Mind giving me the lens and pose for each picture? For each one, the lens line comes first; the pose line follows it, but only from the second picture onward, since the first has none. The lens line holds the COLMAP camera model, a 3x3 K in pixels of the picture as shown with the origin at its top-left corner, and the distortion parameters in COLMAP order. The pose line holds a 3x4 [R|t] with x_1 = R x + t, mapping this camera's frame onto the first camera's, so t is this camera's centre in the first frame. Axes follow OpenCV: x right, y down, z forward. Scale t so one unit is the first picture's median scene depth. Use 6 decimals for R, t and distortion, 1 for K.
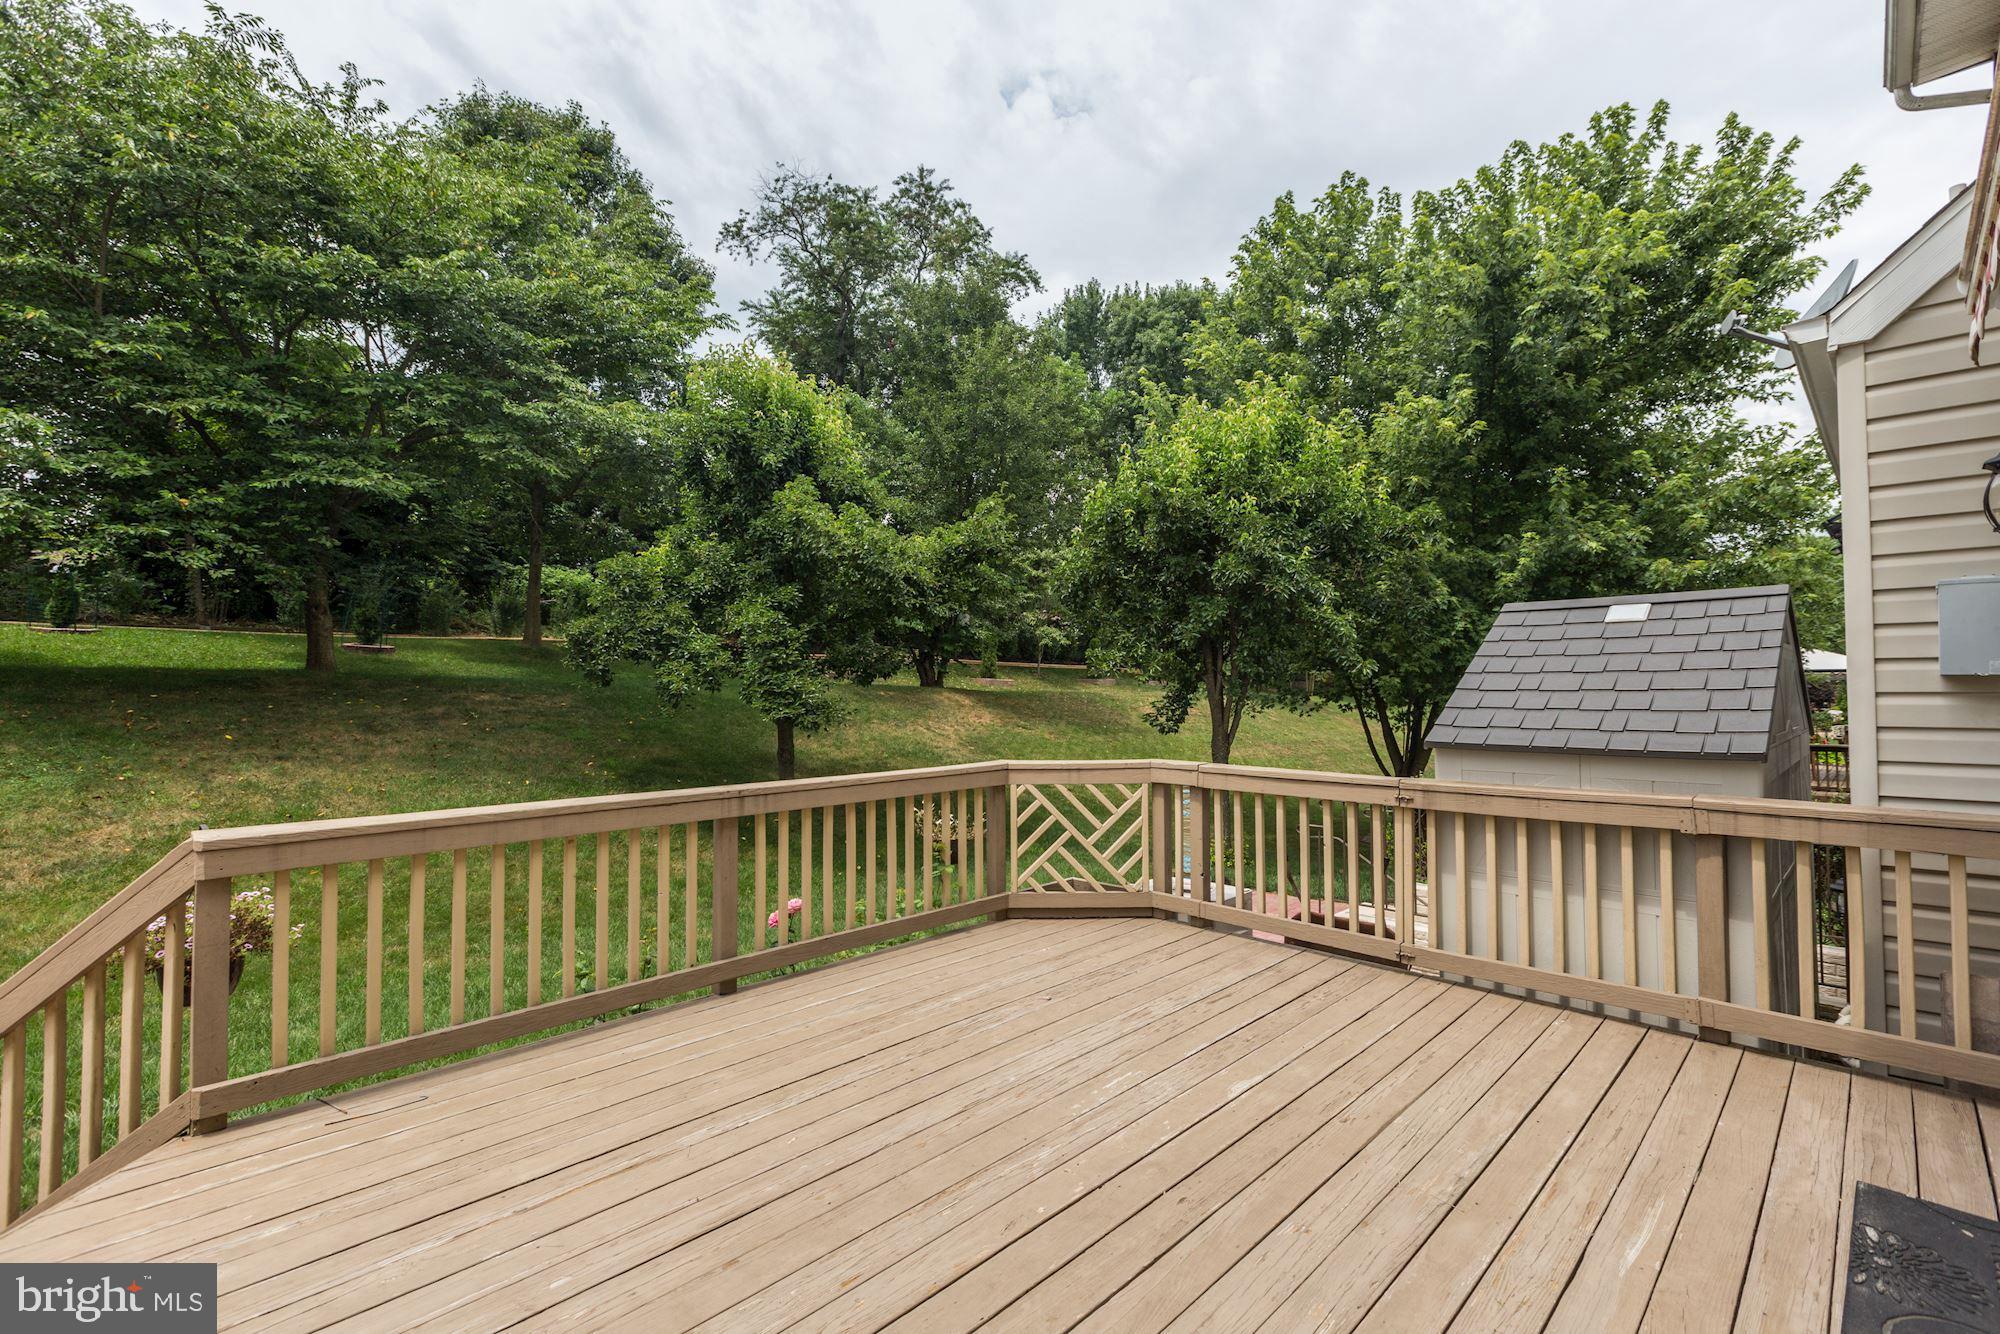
lens RADIAL K [[898.4, 0, 1015.5], [0, 898.4, 665.8], [0, 0, 1]] dist [-0.022538, 0.011444]
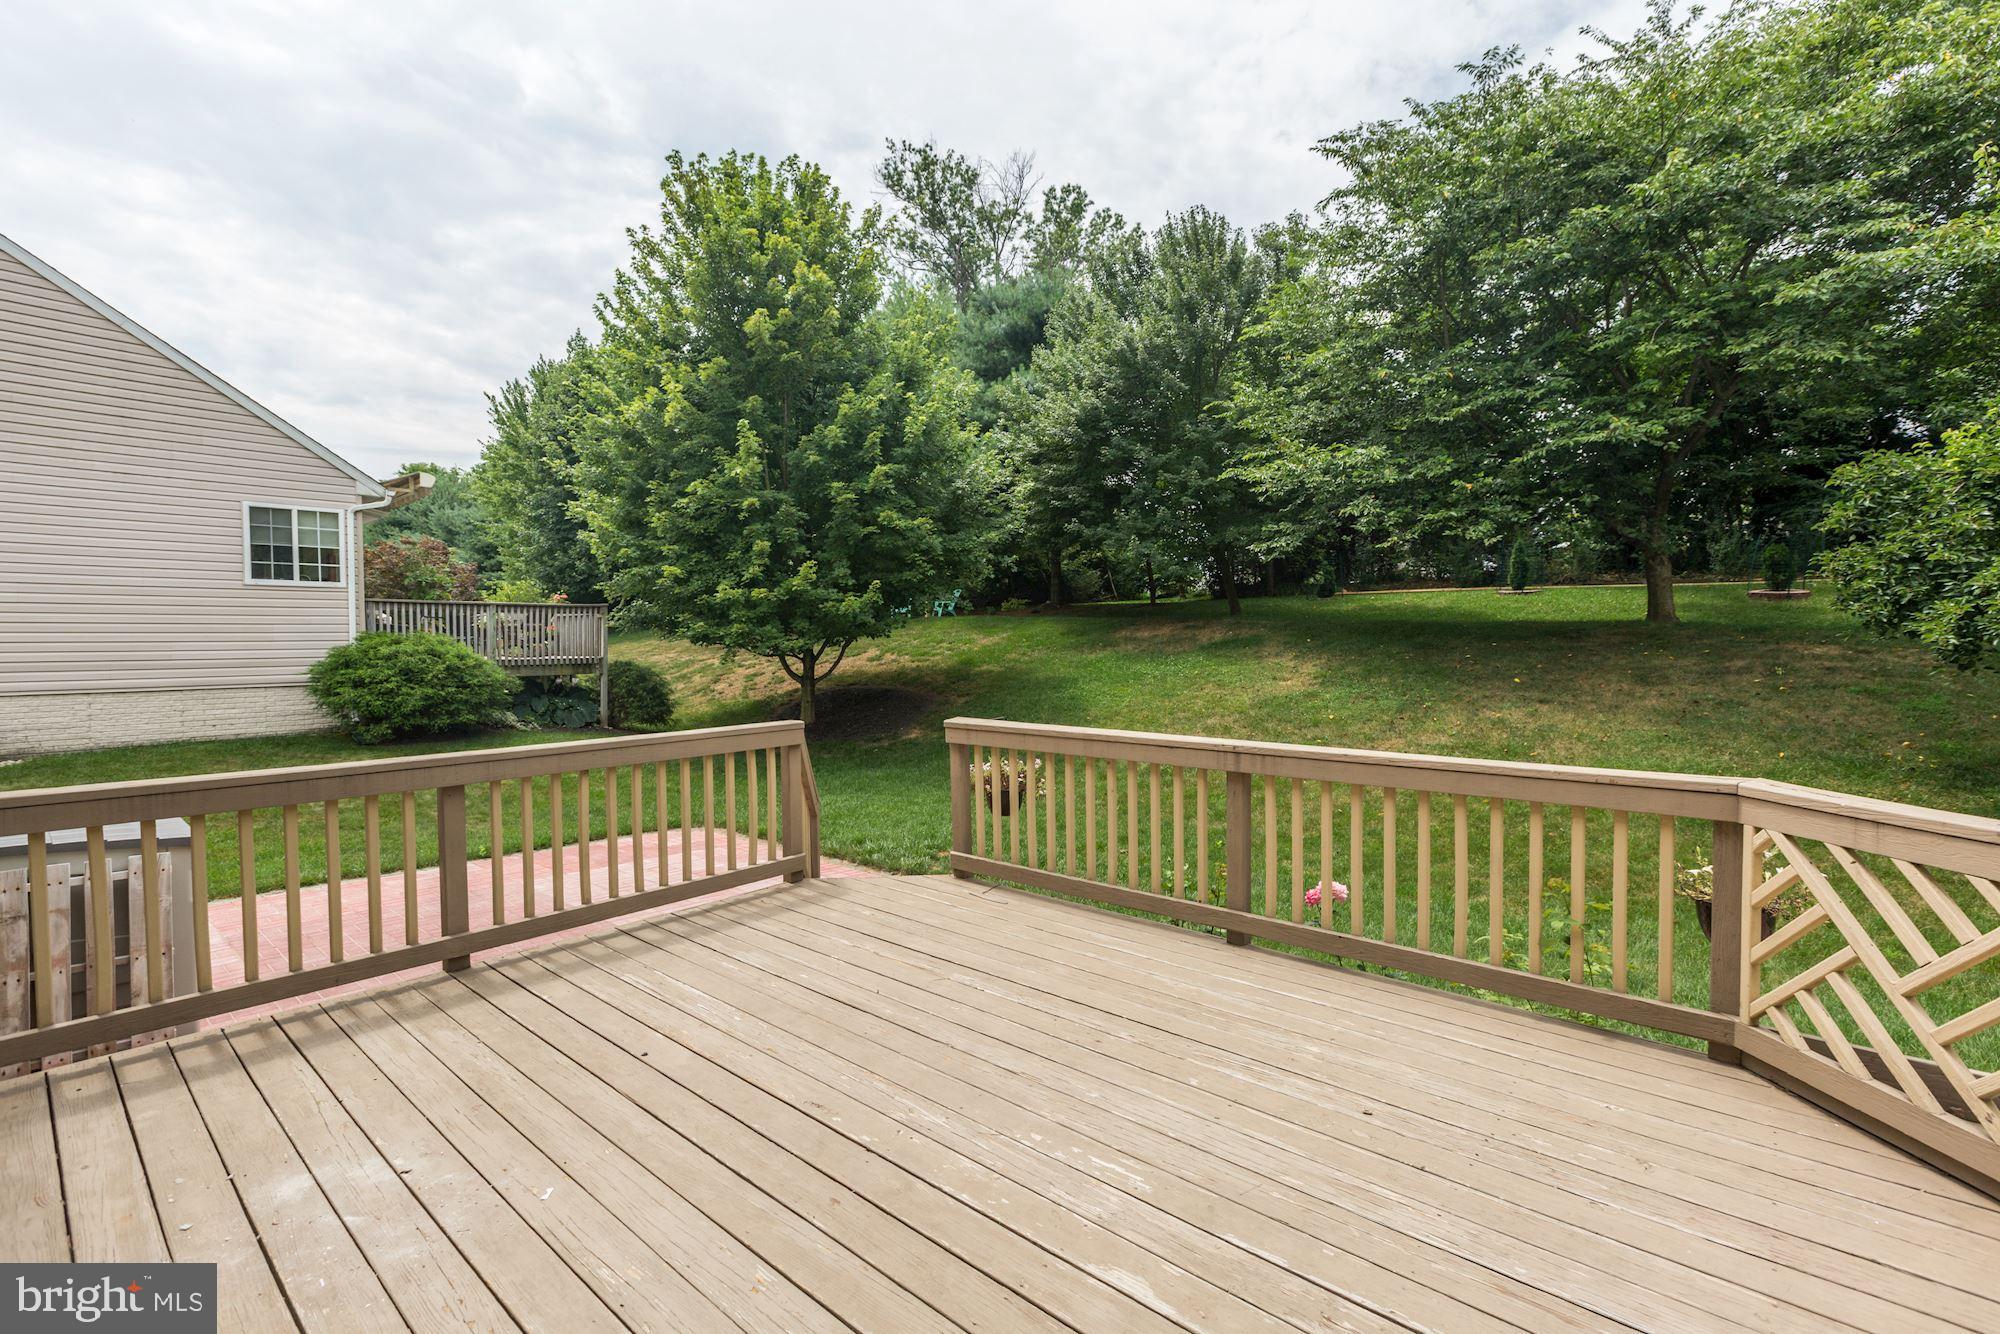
lens RADIAL K [[898.4, 0, 990.5], [0, 898.4, 665.5], [0, 0, 1]] dist [-0.022538, 0.011444]
pose [[0.038994, 0.033844, -0.998666, 0.564423], [0.023264, 0.999125, 0.034768, 0.008581], [0.998969, -0.024588, 0.038173, 0.586261]]
